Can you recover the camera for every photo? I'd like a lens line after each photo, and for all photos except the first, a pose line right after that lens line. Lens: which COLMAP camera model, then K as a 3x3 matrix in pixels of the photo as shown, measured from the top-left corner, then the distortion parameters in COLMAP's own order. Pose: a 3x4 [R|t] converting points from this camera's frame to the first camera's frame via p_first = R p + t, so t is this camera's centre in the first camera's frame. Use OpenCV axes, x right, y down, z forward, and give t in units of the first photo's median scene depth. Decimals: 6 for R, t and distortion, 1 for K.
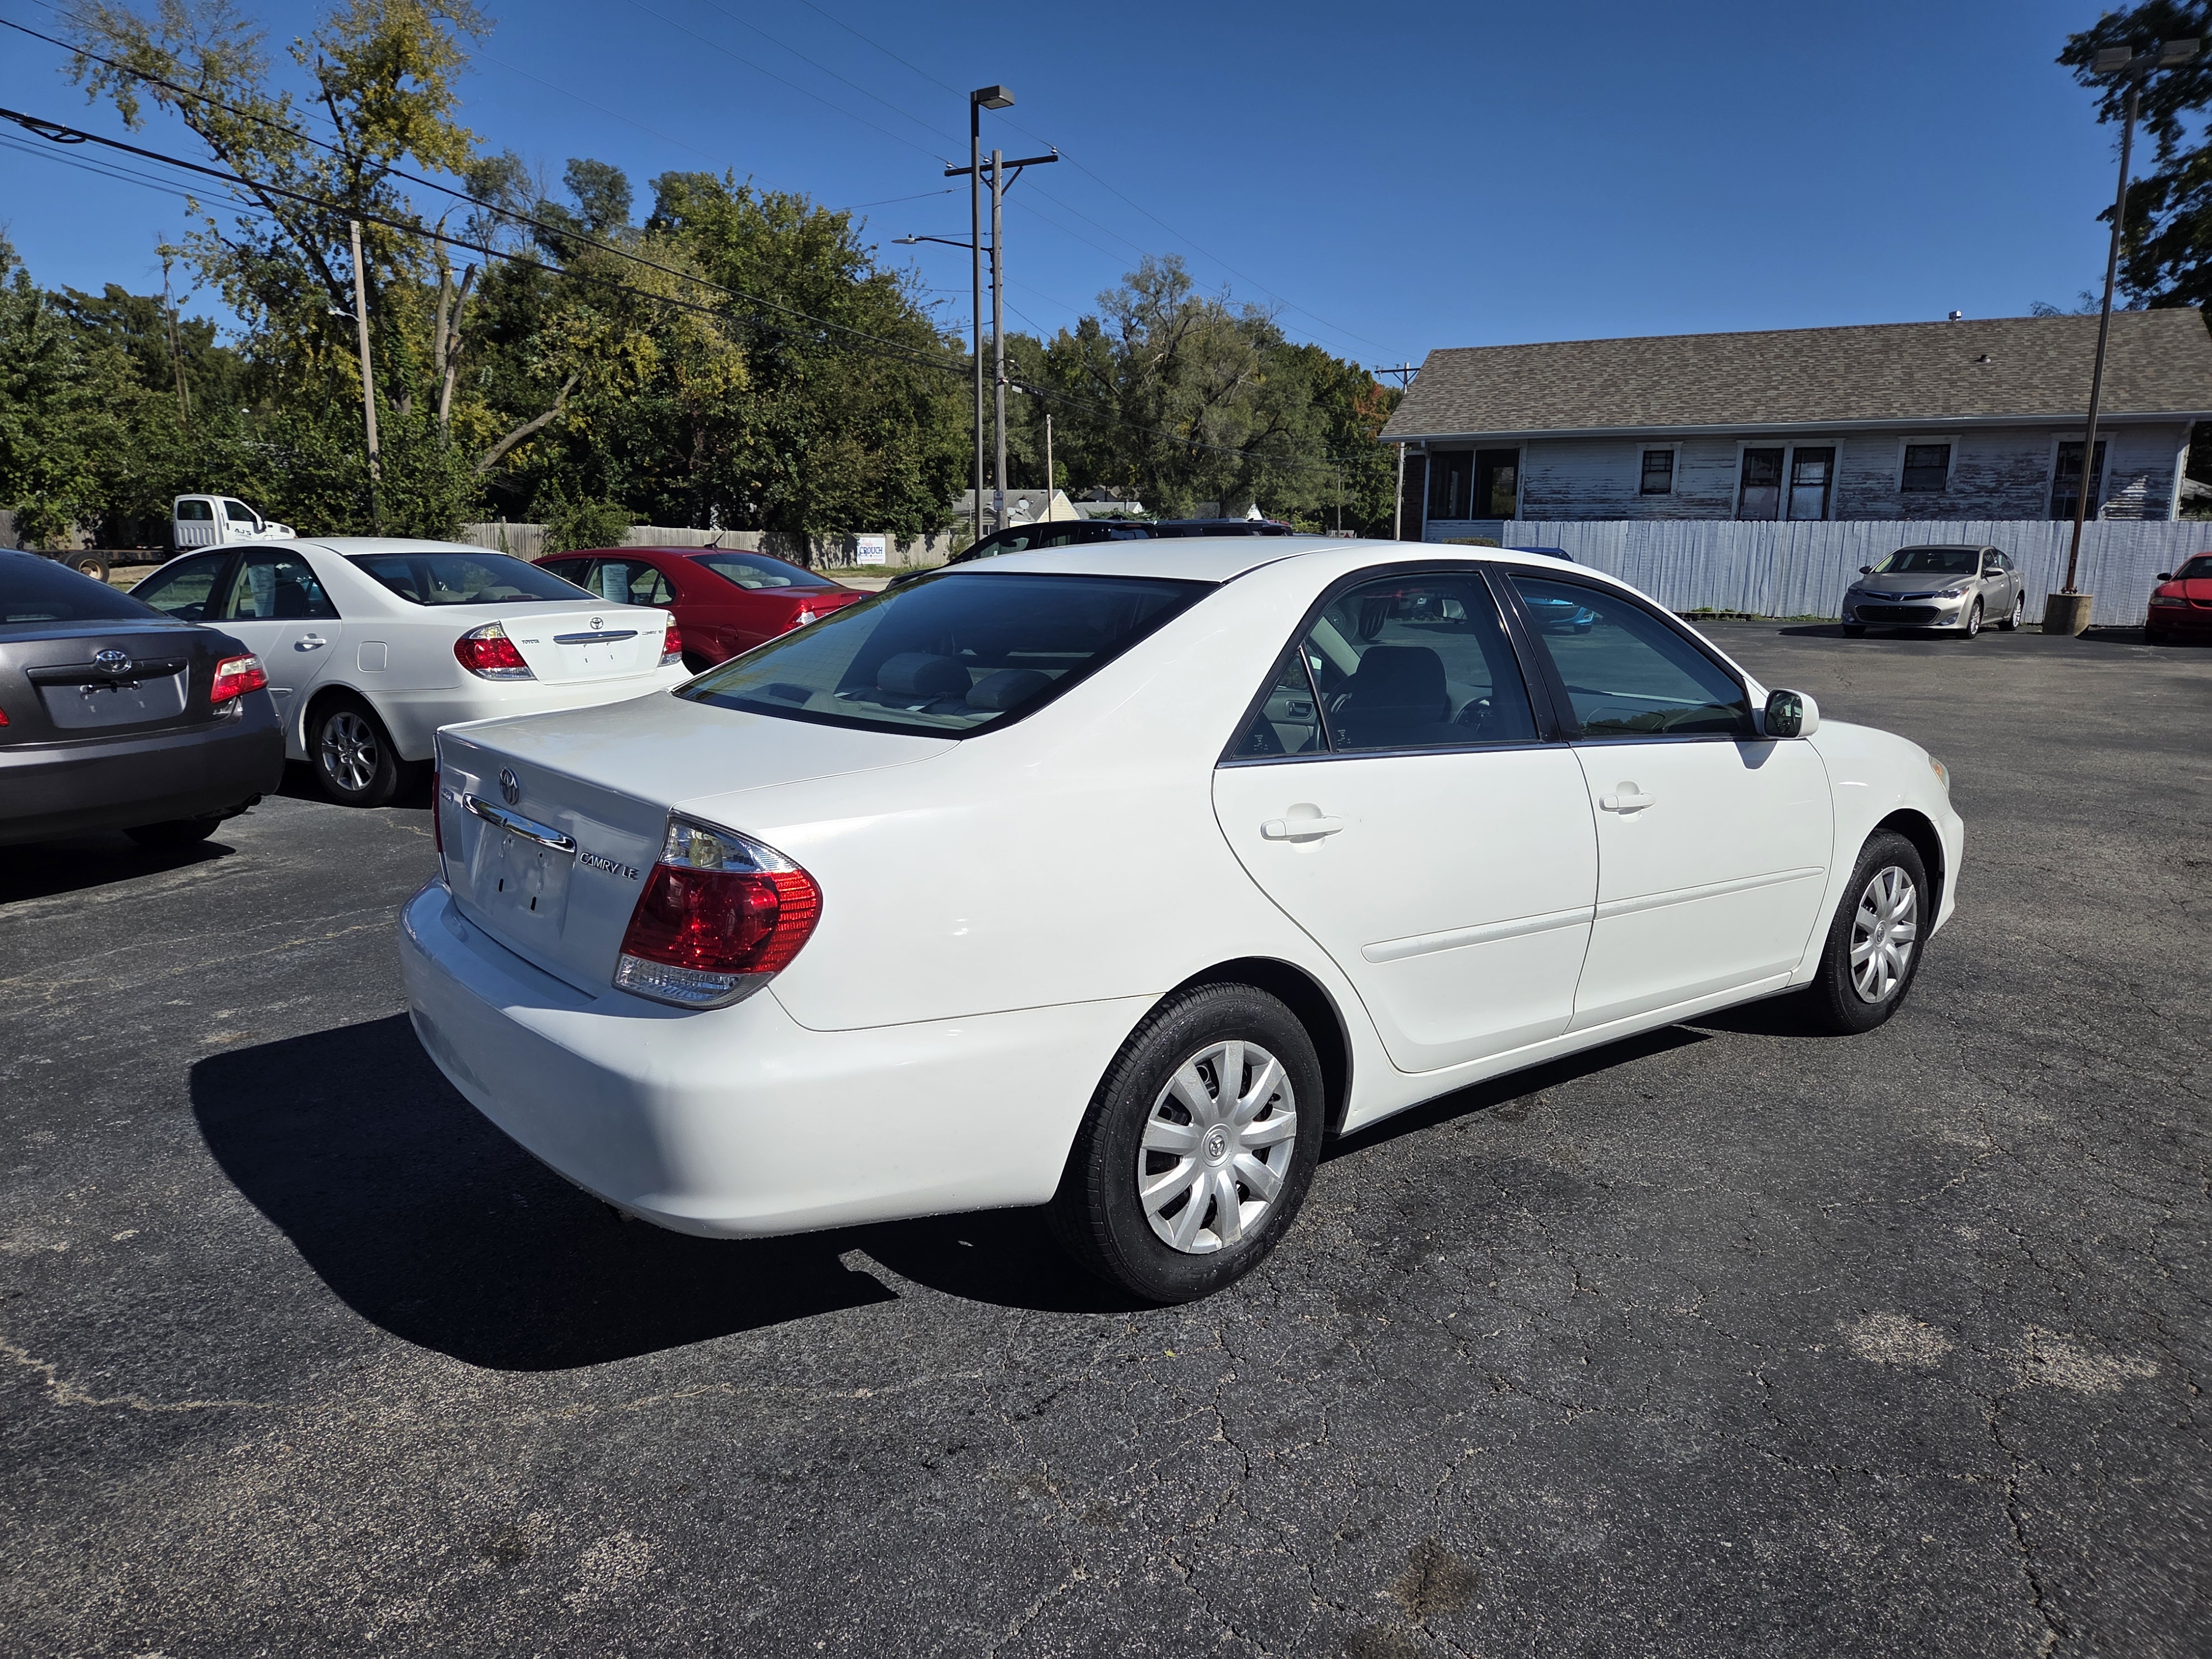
lens RADIAL K [[1473.9, 0, 1093.4], [0, 1473.9, 844.2], [0, 0, 1]] dist [0.064734, -0.053058]
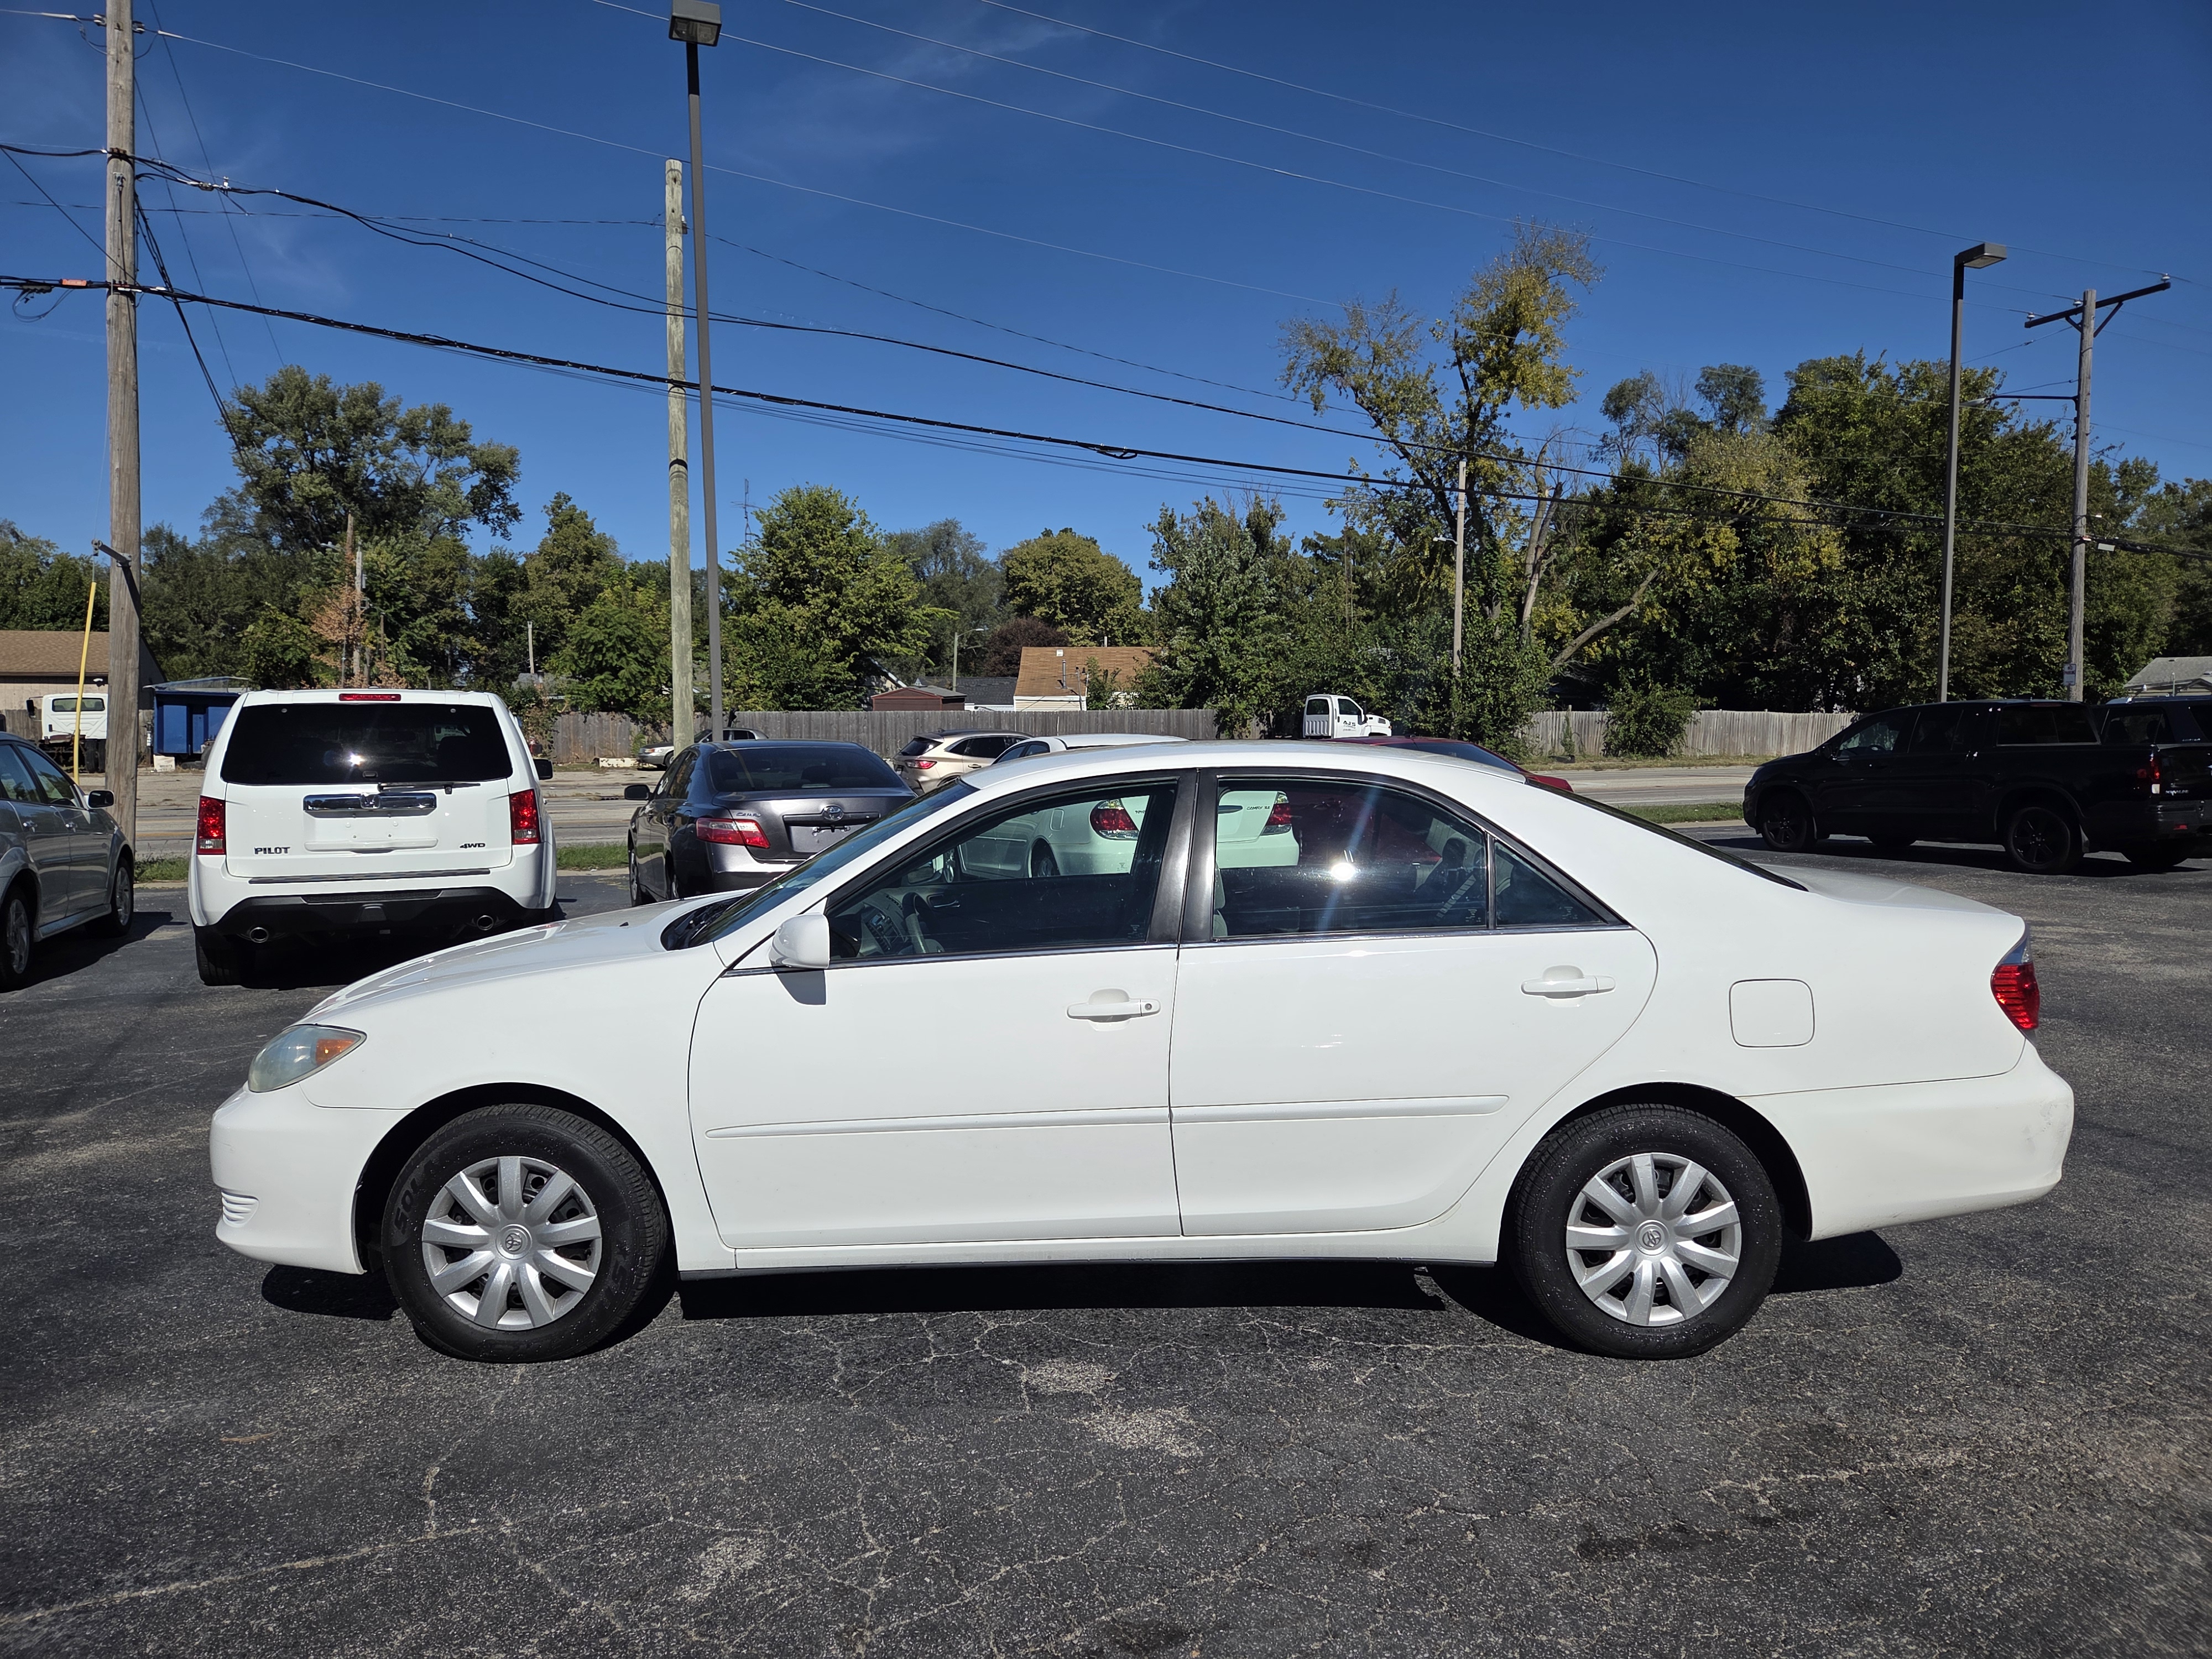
lens RADIAL K [[1473.5, 0, 1105.5], [0, 1473.5, 840.8], [0, 0, 1]] dist [0.062847, -0.057762]
pose [[0.741121, 0.044759, -0.669878, 0.076616], [-0.126501, 0.989213, -0.073859, -0.001426], [0.659346, 0.139479, 0.738789, 0.001933]]
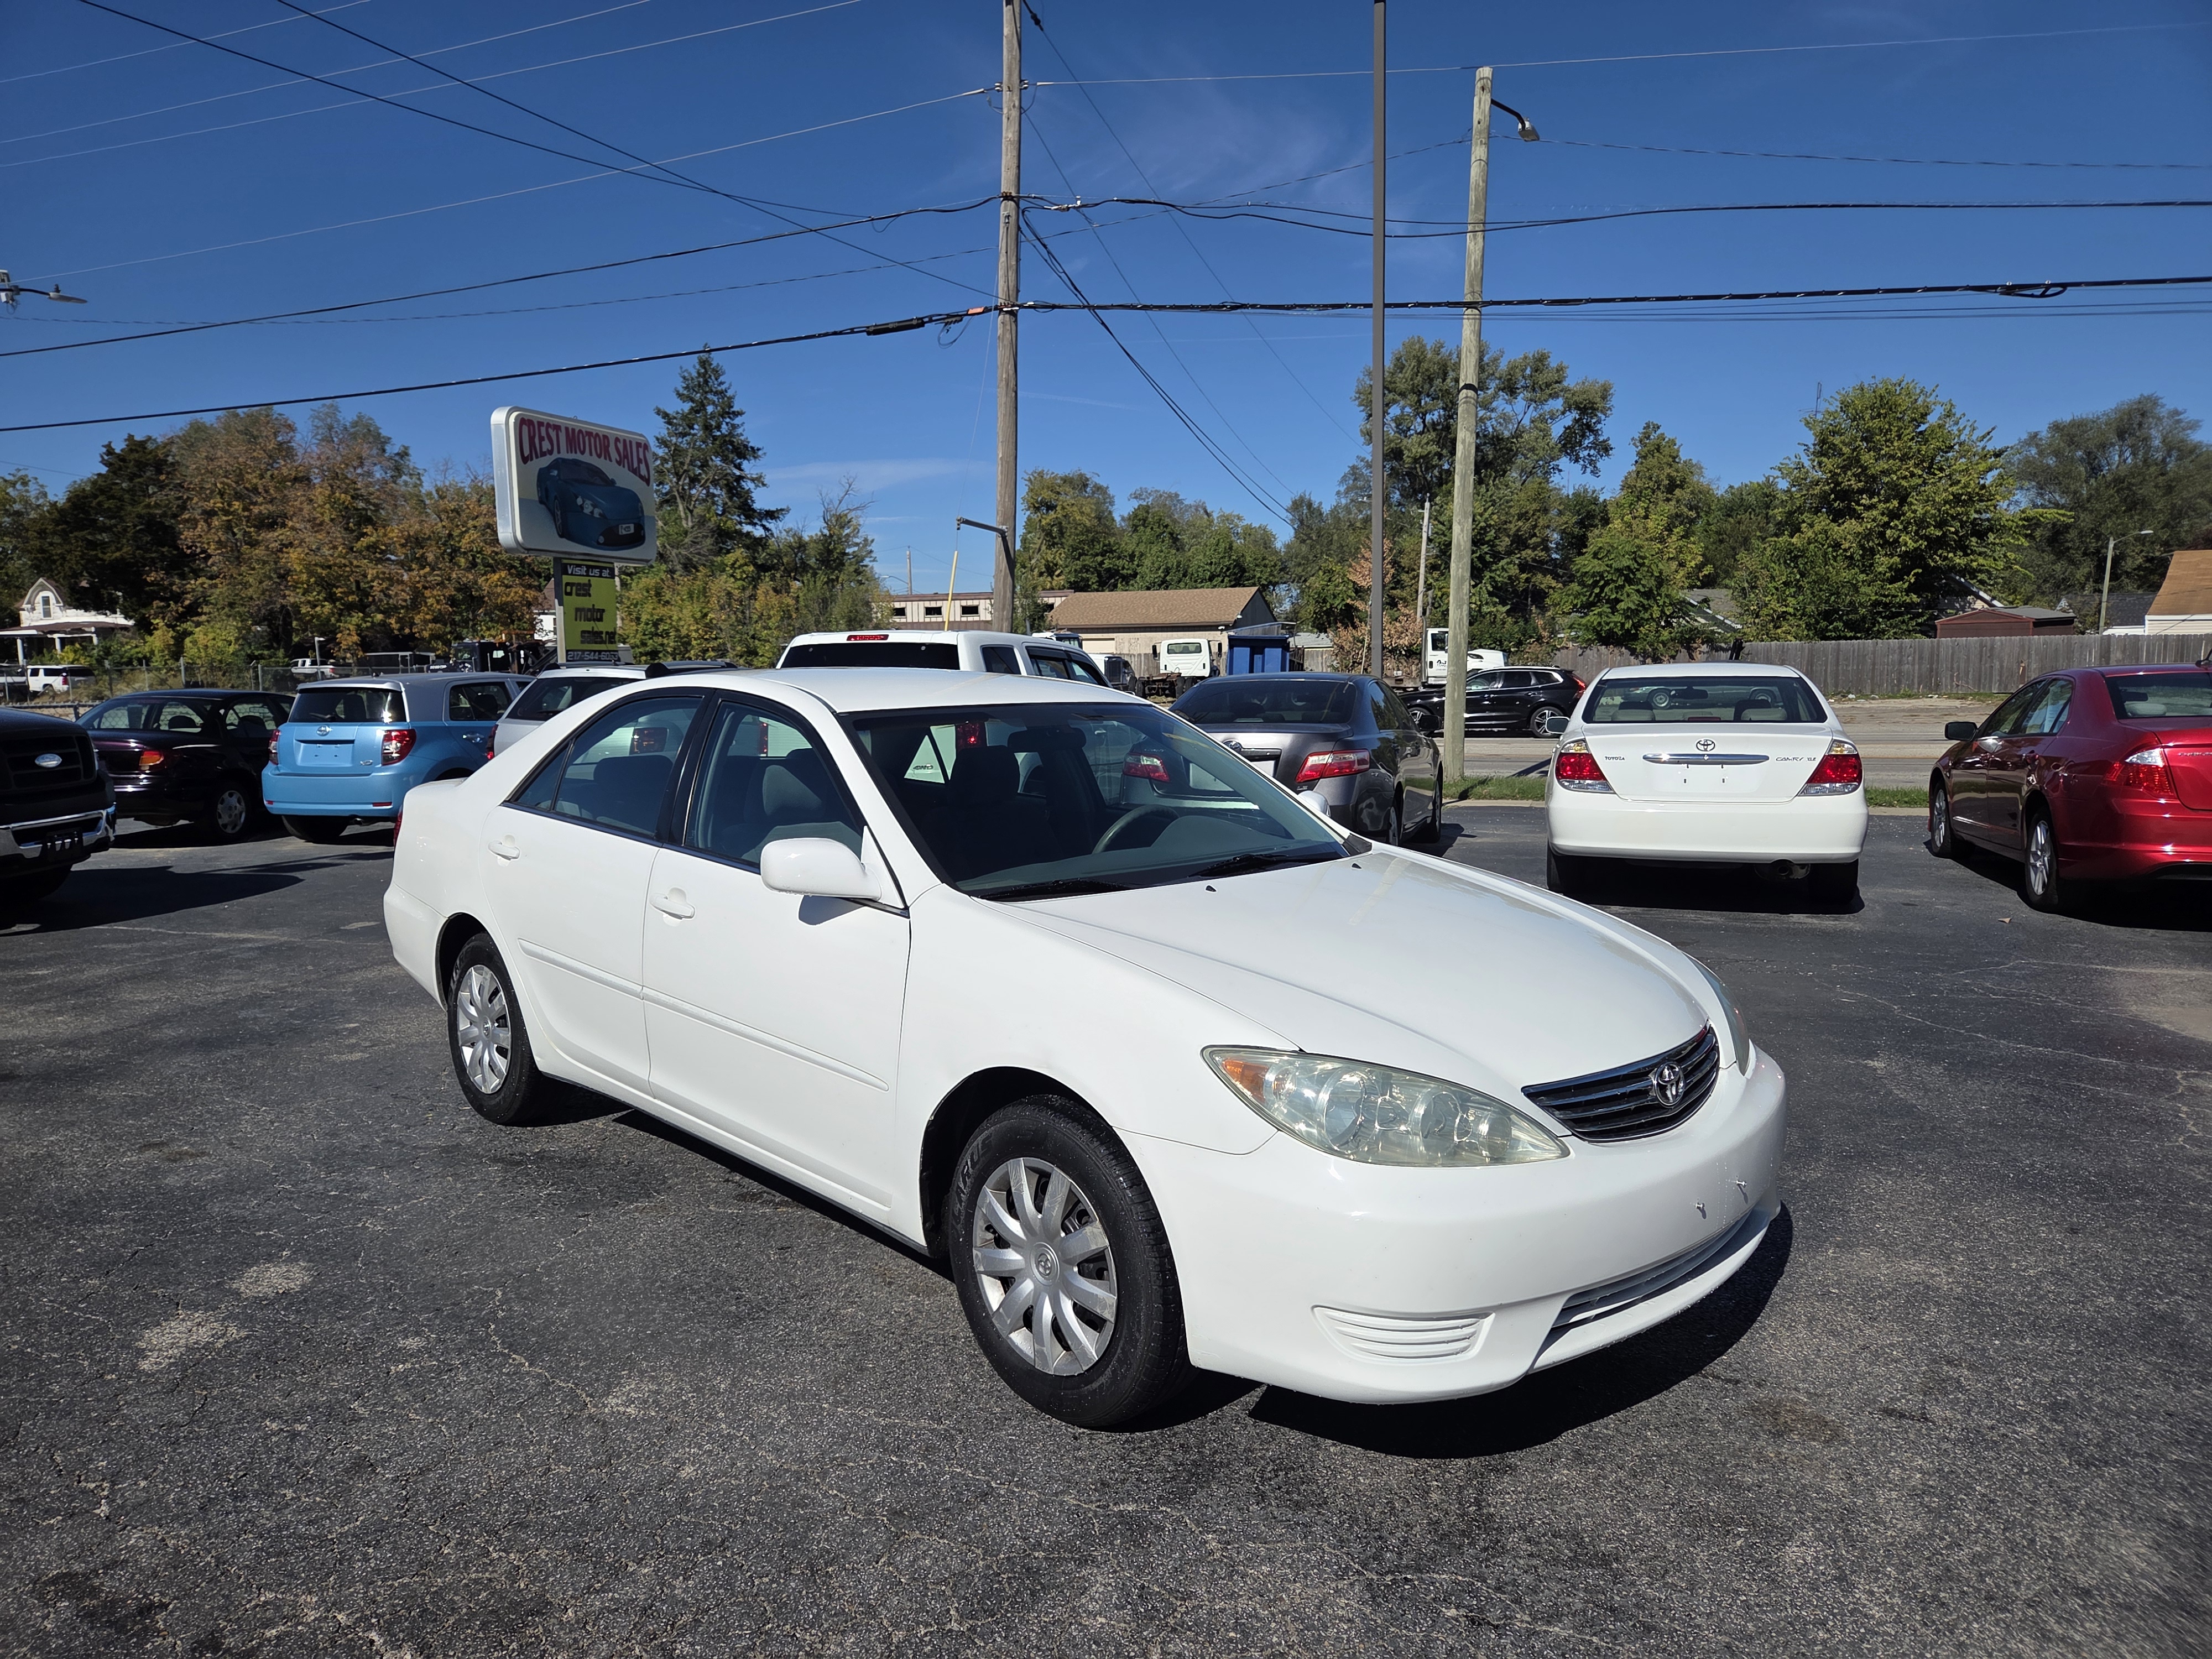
lens RADIAL K [[1473.1, 0, 1080.3], [0, 1473.1, 822.5], [0, 0, 1]] dist [0.058245, -0.047955]
pose [[0.097616, 0.096873, -0.990498, 0.103733], [-0.187142, 0.979284, 0.077333, -0.016319], [0.977471, 0.177815, 0.113722, 0.082177]]
